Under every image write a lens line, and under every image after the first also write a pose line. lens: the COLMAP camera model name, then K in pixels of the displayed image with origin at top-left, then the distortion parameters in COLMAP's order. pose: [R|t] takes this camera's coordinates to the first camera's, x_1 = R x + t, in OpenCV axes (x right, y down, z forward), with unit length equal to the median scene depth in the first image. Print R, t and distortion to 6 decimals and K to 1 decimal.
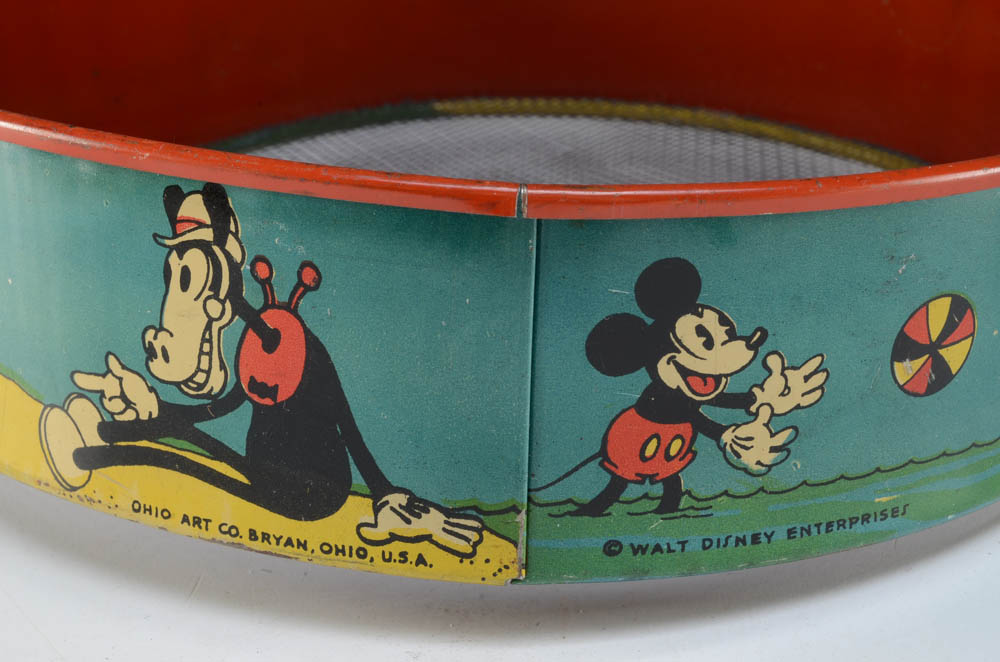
lens RADIAL K [[2394.8, 0, 501.4], [0, 2394.8, 330.0], [0, 0, 1]] dist [0.007106, 0.000000]
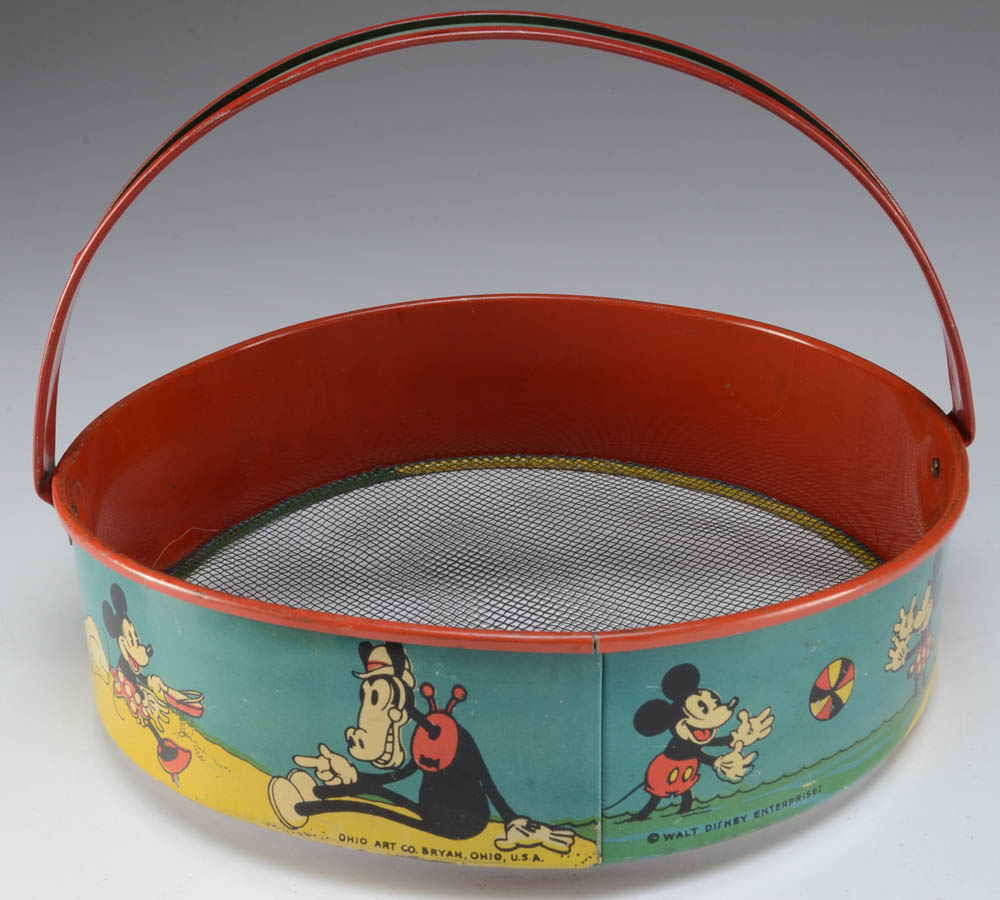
lens RADIAL K [[2187.1, 0, 499.0], [0, 2187.1, 451.3], [0, 0, 1]] dist [0.014805, 0.000000]
pose [[0.989699, -0.085597, 0.114754, -0.203191], [0.085753, 0.996310, 0.003589, -0.182717], [-0.114638, 0.006288, 0.993387, -0.454567]]
